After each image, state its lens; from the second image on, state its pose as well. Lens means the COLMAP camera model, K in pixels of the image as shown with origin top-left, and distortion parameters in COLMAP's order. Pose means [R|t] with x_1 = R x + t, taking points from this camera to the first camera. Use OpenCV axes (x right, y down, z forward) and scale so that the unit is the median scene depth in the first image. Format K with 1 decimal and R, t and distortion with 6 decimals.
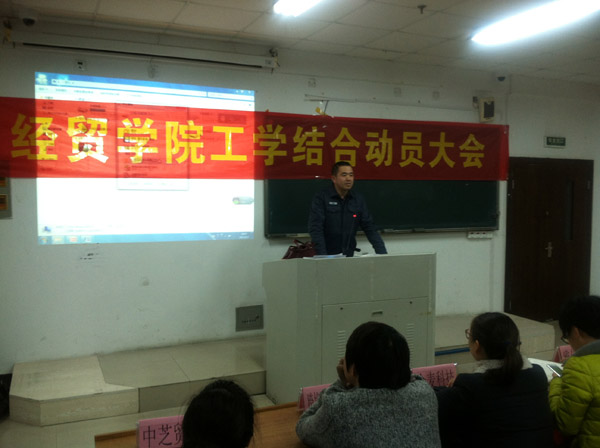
lens RADIAL K [[614.3, 0, 300.0], [0, 614.3, 221.8], [0, 0, 1]] dist [0.029073, 0.000000]
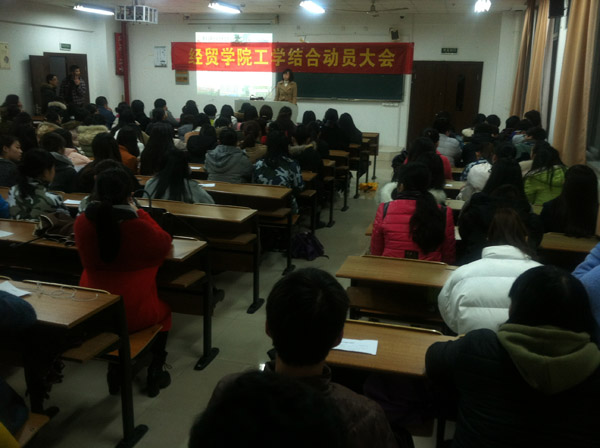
lens RADIAL K [[614.3, 0, 300.4], [0, 614.3, 225.0], [0, 0, 1]] dist [0.029073, 0.000000]
pose [[0.730789, 0.169439, -0.661239, 1.598397], [-0.057805, 0.980584, 0.187384, 0.054627], [0.680151, -0.098715, 0.726395, -0.670659]]
